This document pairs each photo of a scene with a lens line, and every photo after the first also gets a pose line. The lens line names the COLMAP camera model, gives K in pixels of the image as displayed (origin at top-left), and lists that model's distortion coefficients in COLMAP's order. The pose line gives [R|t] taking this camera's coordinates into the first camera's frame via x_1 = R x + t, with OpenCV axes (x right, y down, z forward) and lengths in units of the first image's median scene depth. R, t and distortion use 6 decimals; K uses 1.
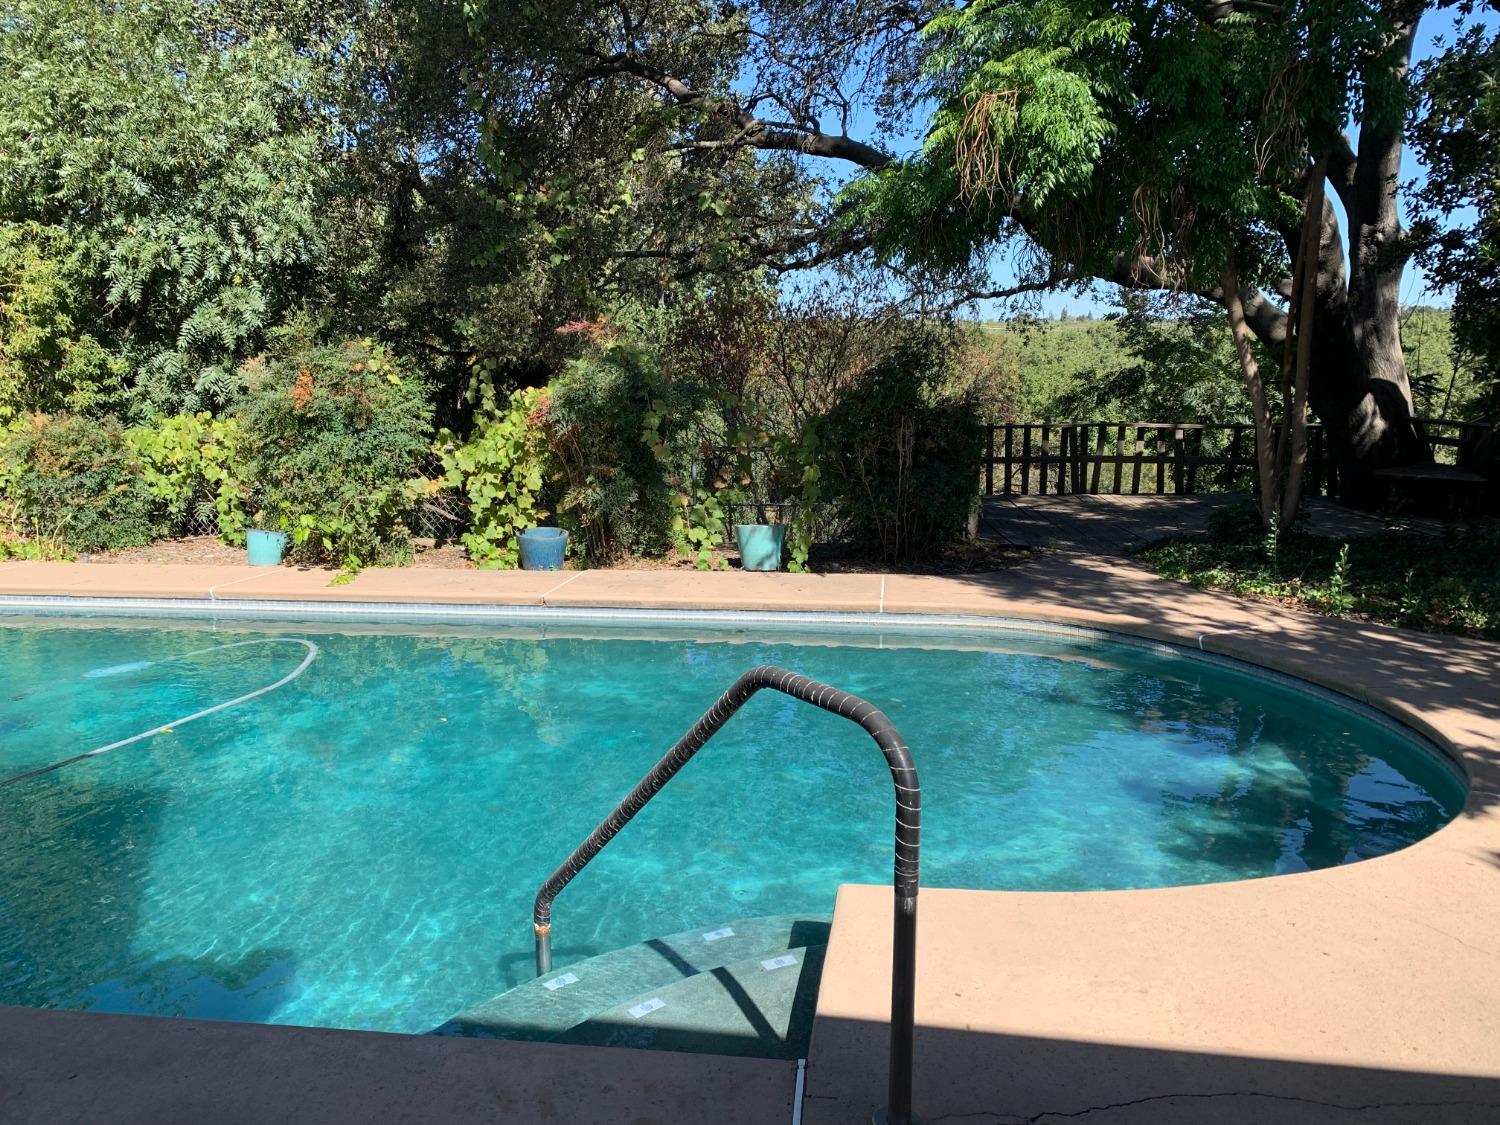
lens RADIAL K [[1140.2, 0, 750.0], [0, 1140.2, 562.5], [0, 0, 1]] dist [-0.026883, 0.003022]
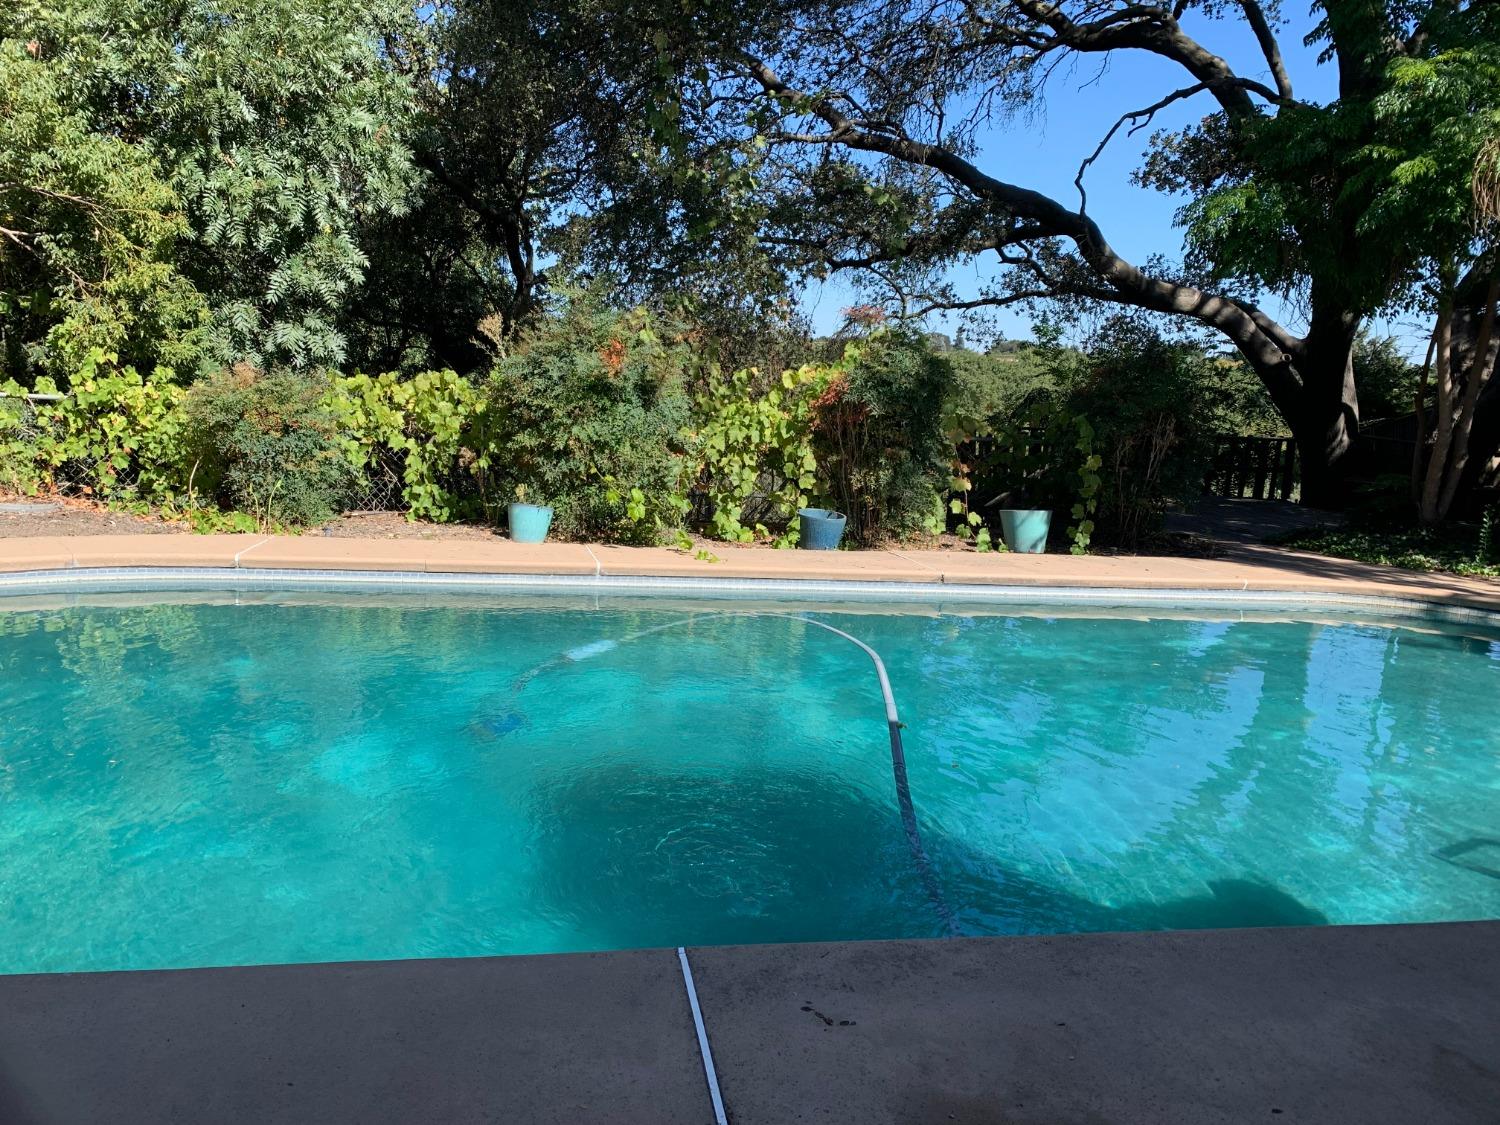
lens RADIAL K [[1137.1, 0, 750.0], [0, 1137.1, 562.5], [0, 0, 1]] dist [0.000453, -0.000051]
pose [[0.960307, 0.009016, 0.278799, -0.416264], [-0.008495, 0.999959, -0.003079, 0.016426], [-0.278815, 0.000589, 0.960345, 0.044264]]
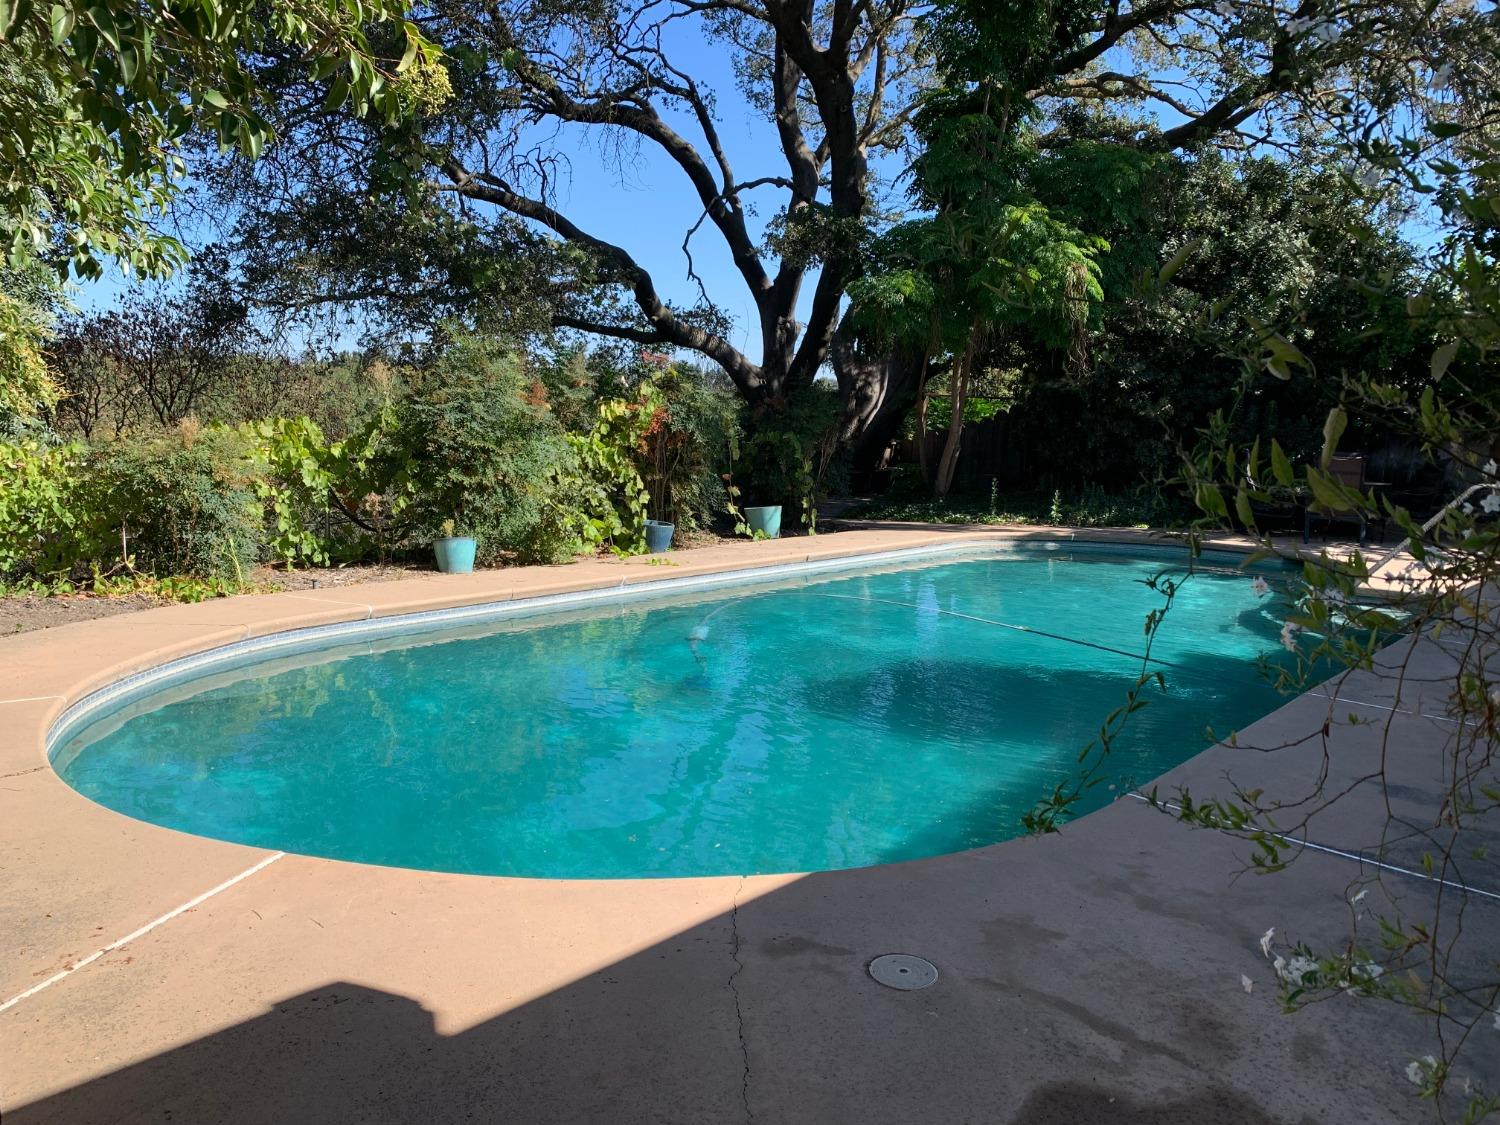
lens RADIAL K [[1084.7, 0, 750.0], [0, 1084.7, 562.5], [0, 0, 1]] dist [0.068711, 0.000163]
pose [[0.599792, -0.089819, 0.795099, -0.840878], [0.116989, 0.992845, 0.023906, 0.000104], [-0.791557, 0.078679, 0.606009, 0.177275]]
